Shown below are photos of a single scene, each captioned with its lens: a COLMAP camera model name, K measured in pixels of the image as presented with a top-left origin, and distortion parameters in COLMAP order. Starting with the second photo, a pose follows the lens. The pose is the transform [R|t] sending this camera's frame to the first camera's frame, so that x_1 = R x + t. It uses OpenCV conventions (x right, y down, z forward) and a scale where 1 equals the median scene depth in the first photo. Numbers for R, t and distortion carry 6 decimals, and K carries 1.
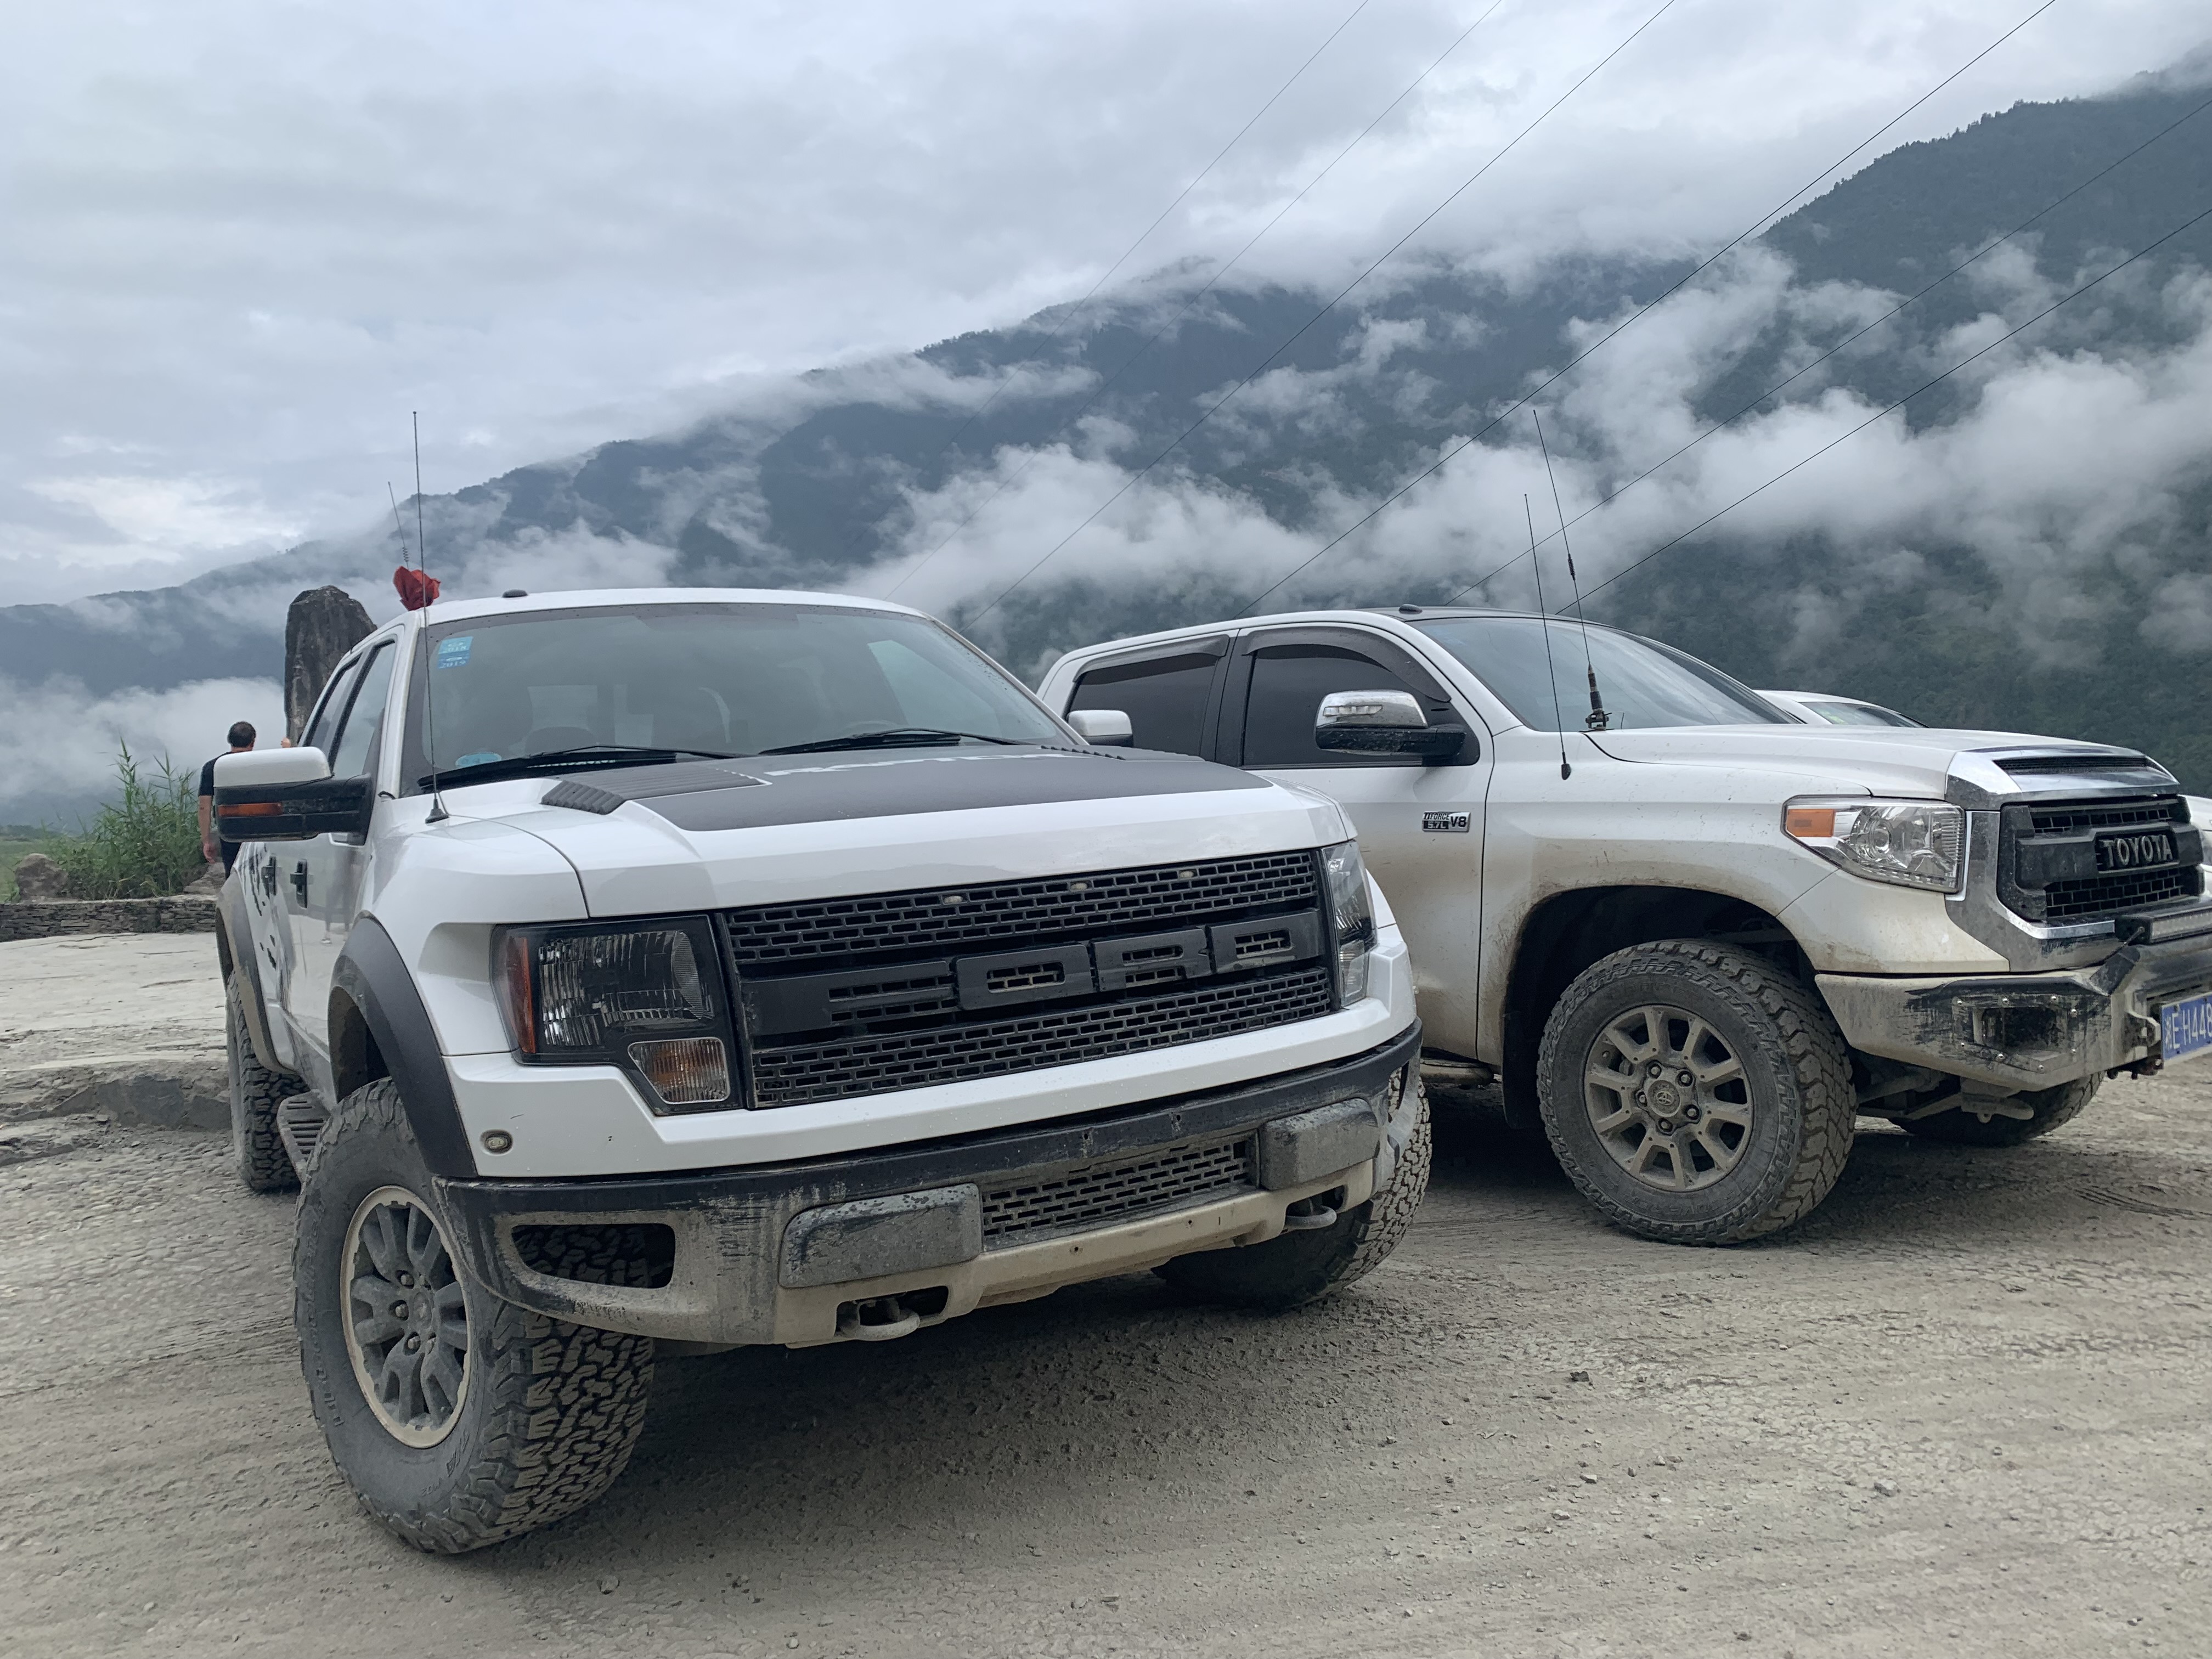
lens RADIAL K [[1709.0, 0, 1105.3], [0, 1709.0, 817.3], [0, 0, 1]] dist [0.039187, -0.039963]
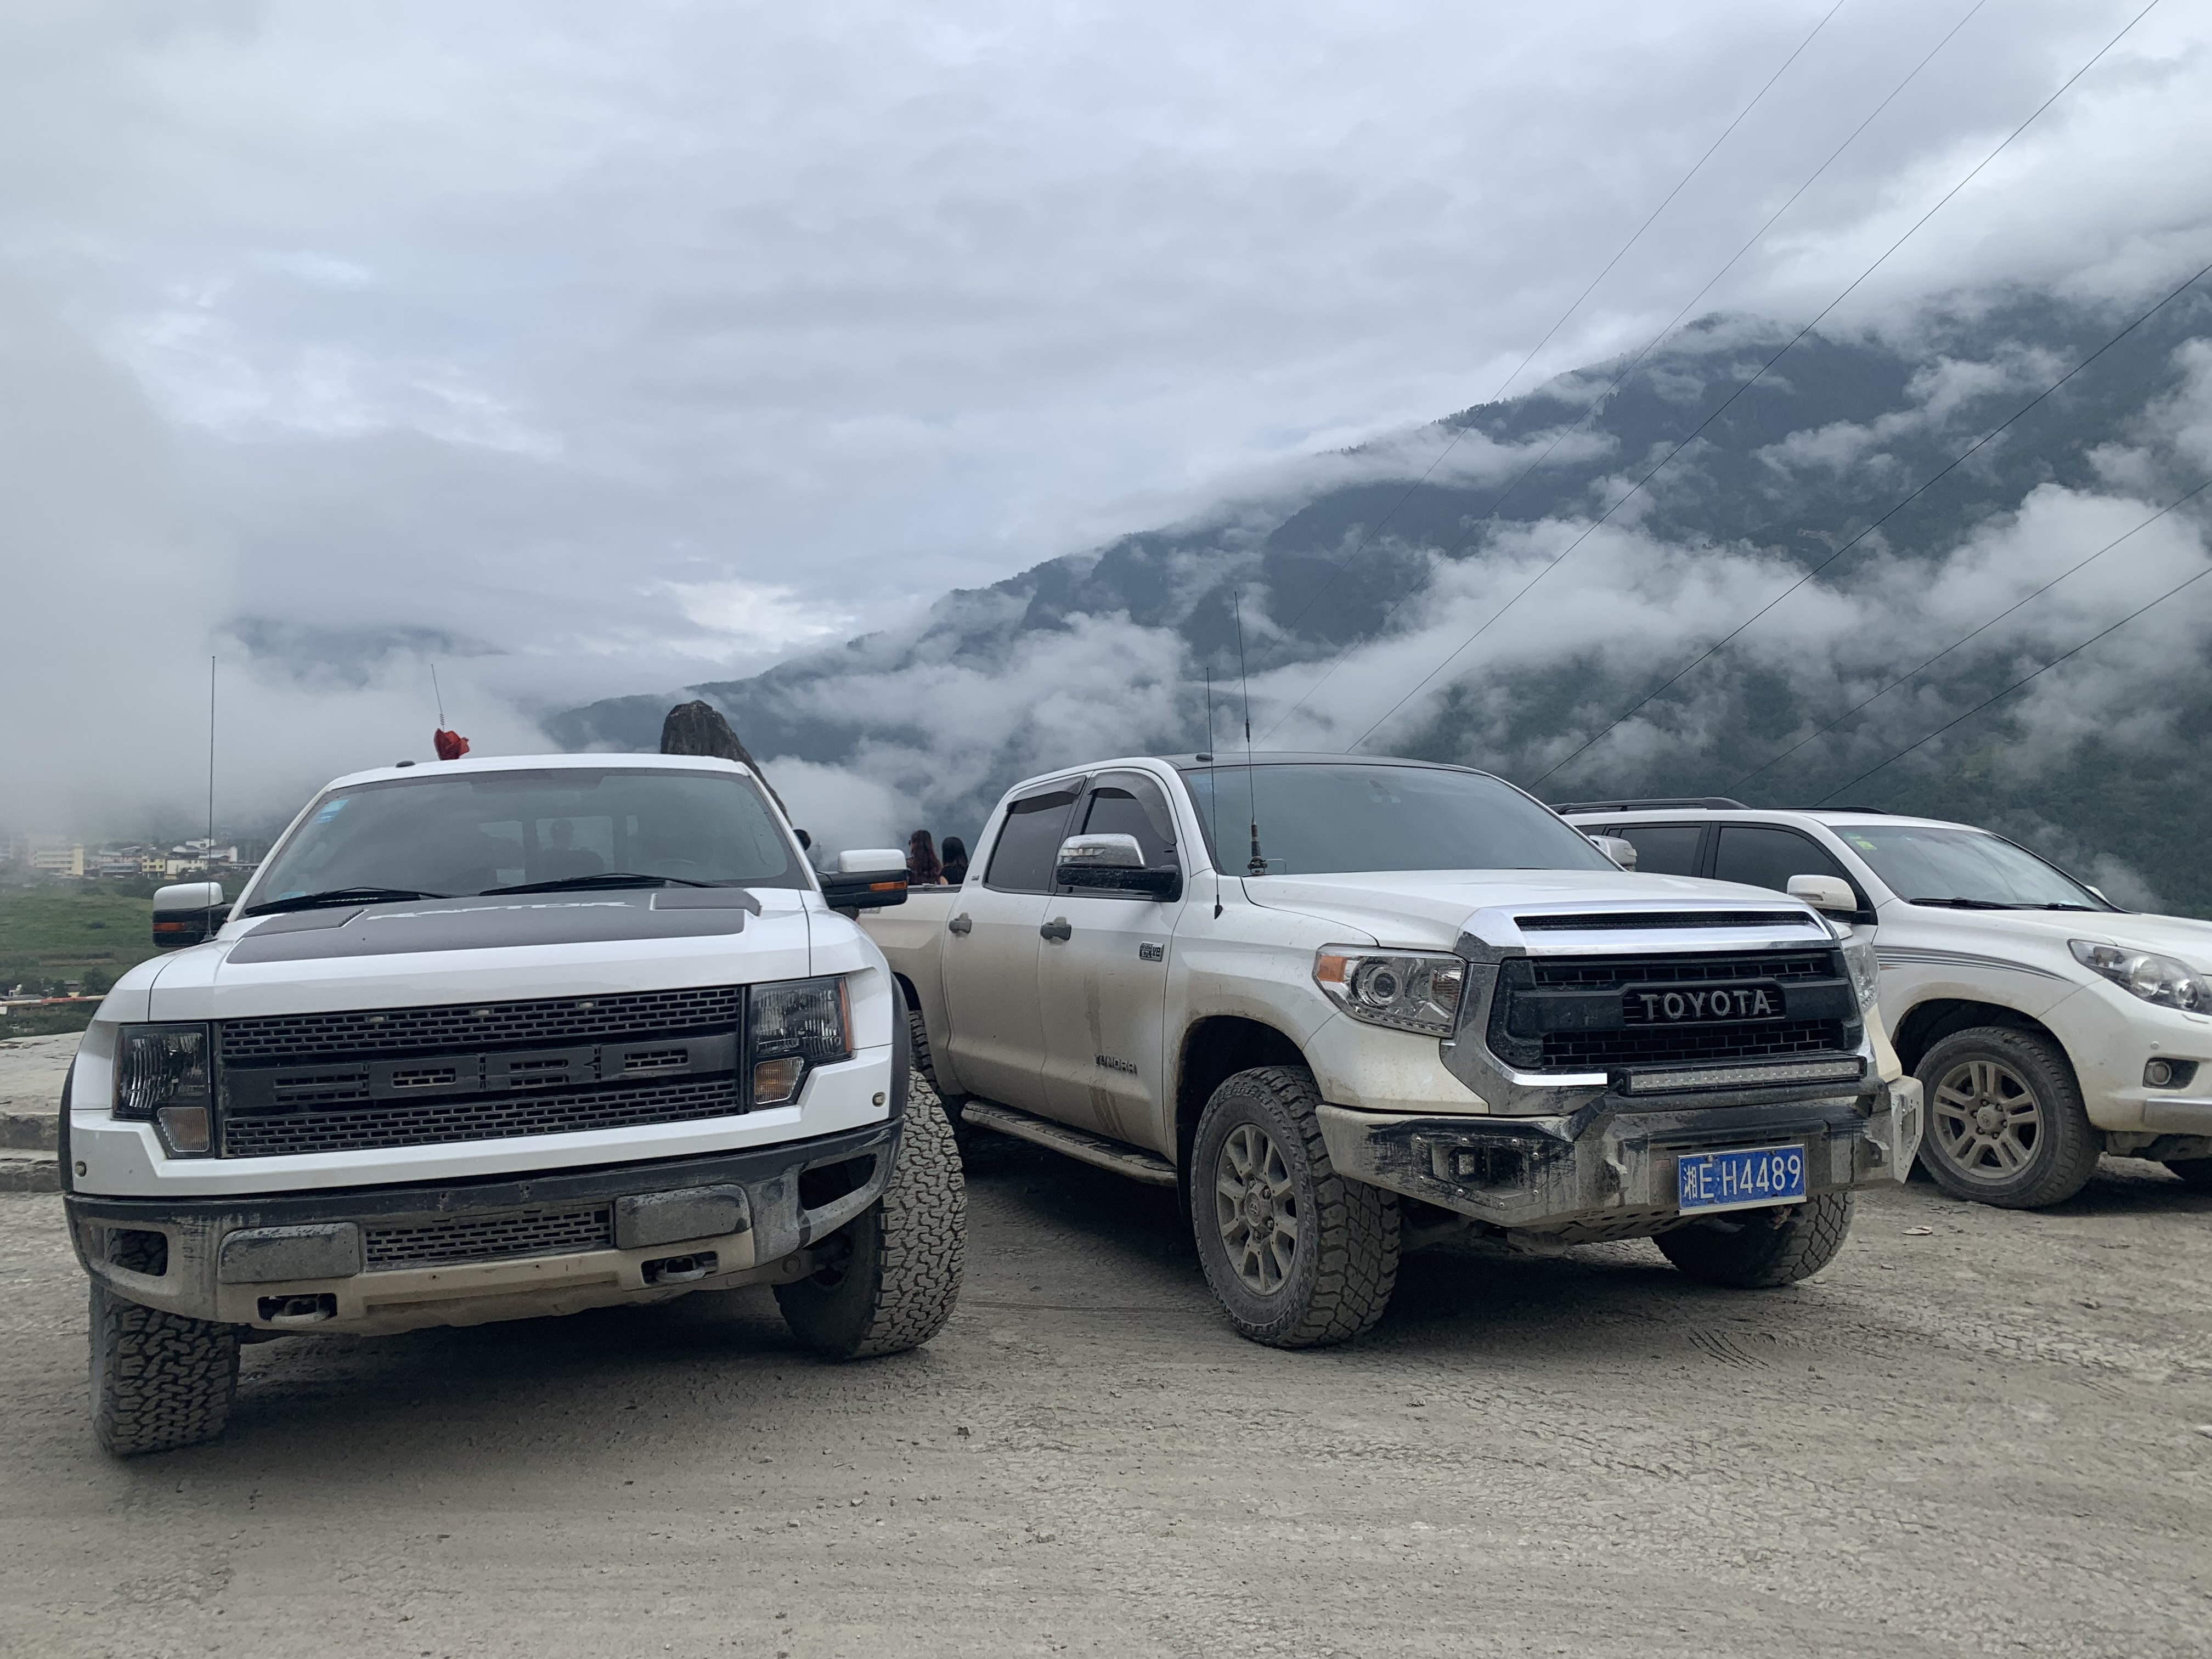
lens RADIAL K [[1728.7, 0, 1106.0], [0, 1728.7, 829.5], [0, 0, 1]] dist [0.014012, 0.000460]
pose [[0.951380, 0.007820, -0.307919, 0.641807], [-0.018825, 0.999285, -0.032786, -0.050104], [0.307442, 0.036989, 0.950848, -0.119466]]
